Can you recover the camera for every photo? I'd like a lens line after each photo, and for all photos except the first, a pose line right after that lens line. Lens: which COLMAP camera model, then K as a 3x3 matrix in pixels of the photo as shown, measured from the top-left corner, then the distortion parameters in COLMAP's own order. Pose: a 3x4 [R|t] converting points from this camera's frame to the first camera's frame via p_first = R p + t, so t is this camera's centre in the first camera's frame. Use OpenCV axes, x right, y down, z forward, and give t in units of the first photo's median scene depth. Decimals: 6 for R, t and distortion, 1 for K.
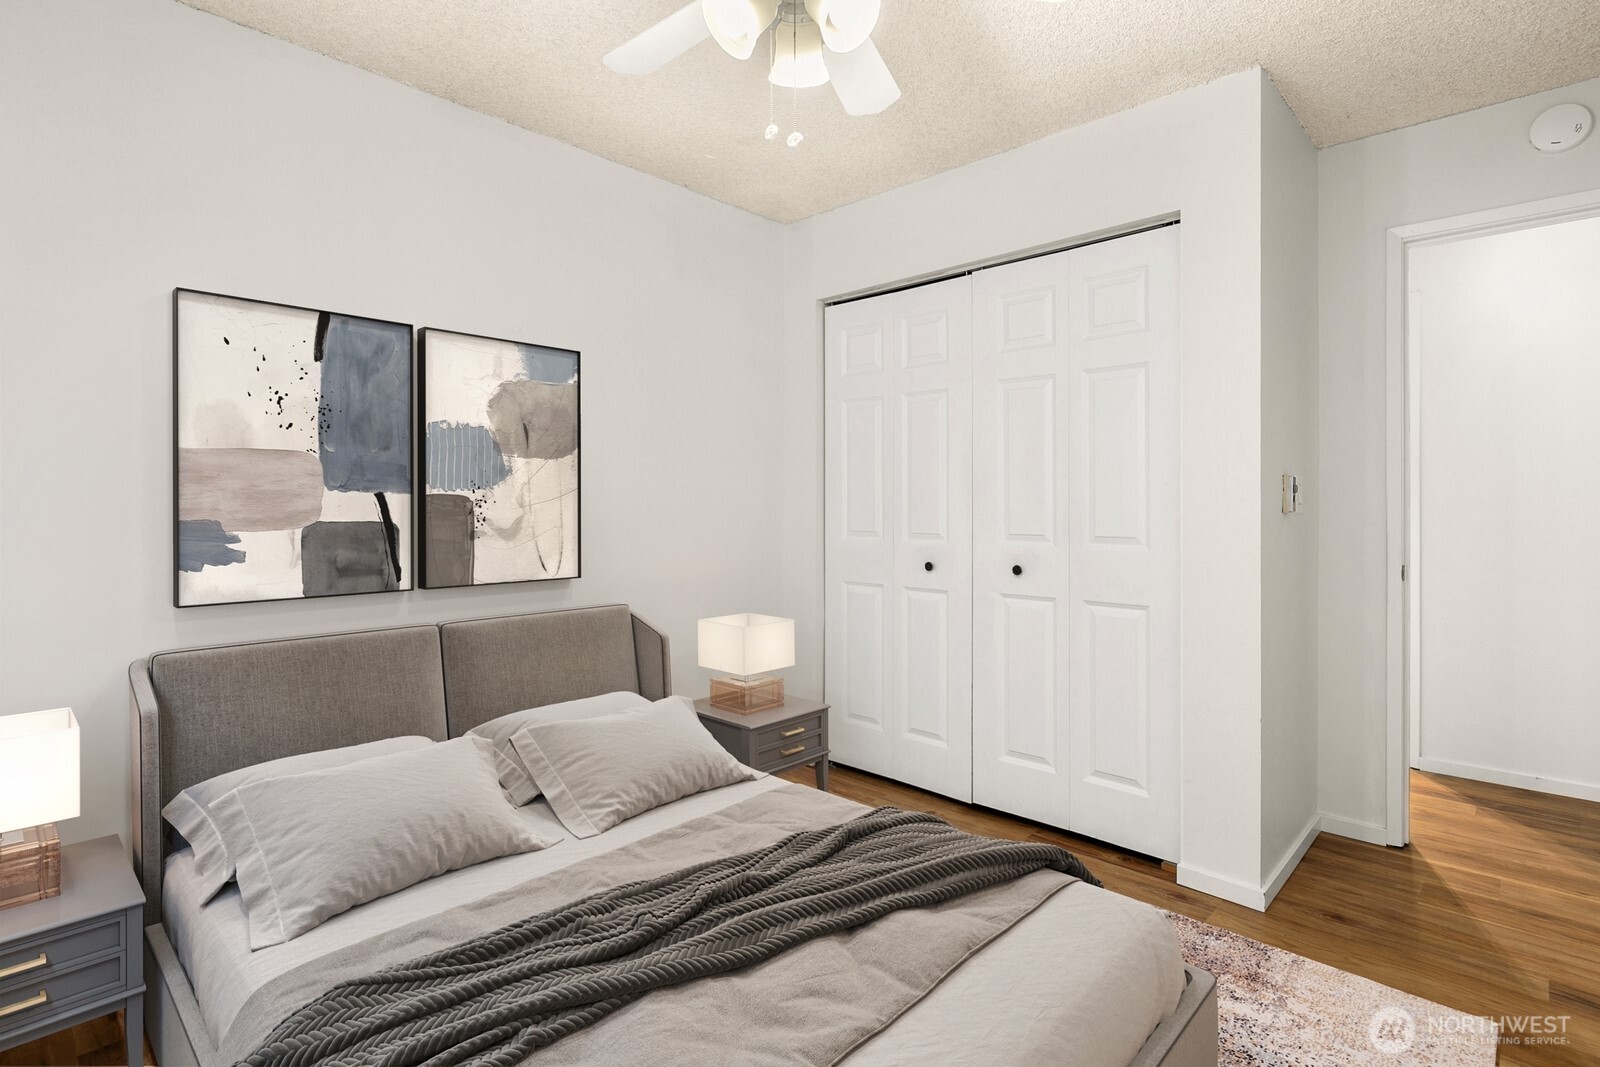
lens RADIAL K [[781.5, 0, 797.8], [0, 781.5, 520.2], [0, 0, 1]] dist [0.004716, 0.000005]
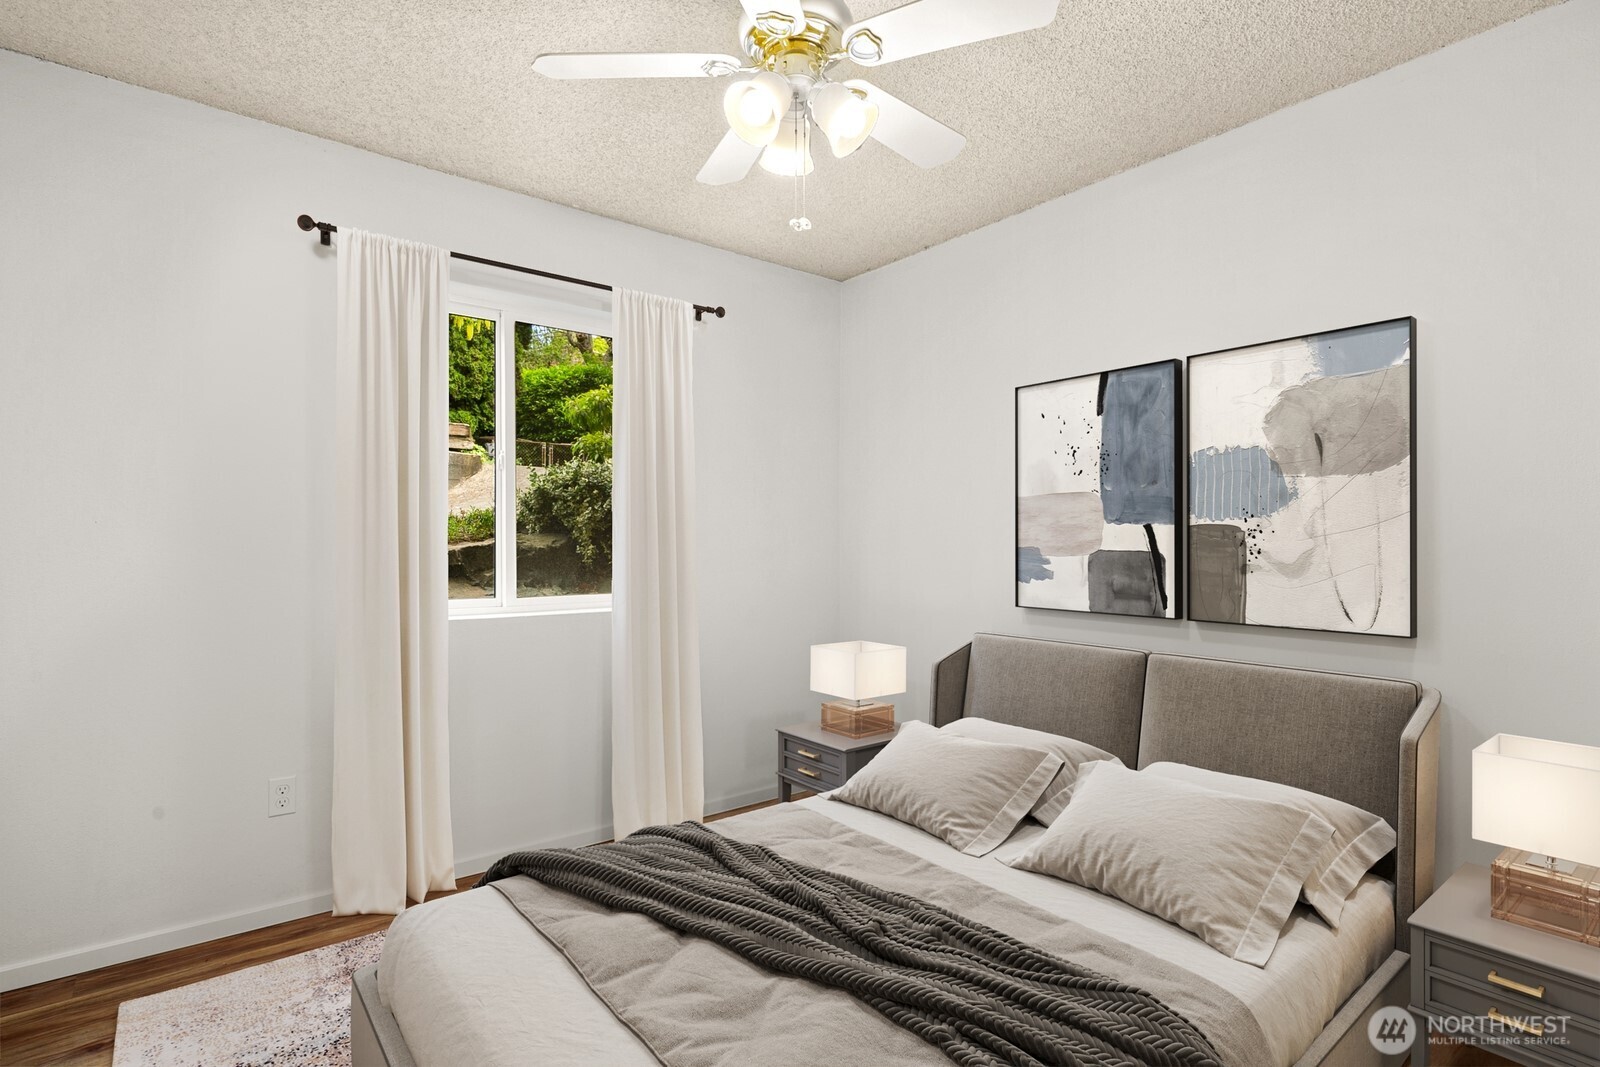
lens RADIAL K [[781.5, 0, 795.9], [0, 781.5, 539.6], [0, 0, 1]] dist [0.004716, 0.000005]
pose [[-0.125326, 0.011464, -0.992049, 0.587868], [-0.007342, 0.999895, 0.012482, -0.023754], [0.992088, 0.008848, -0.125229, 0.650121]]
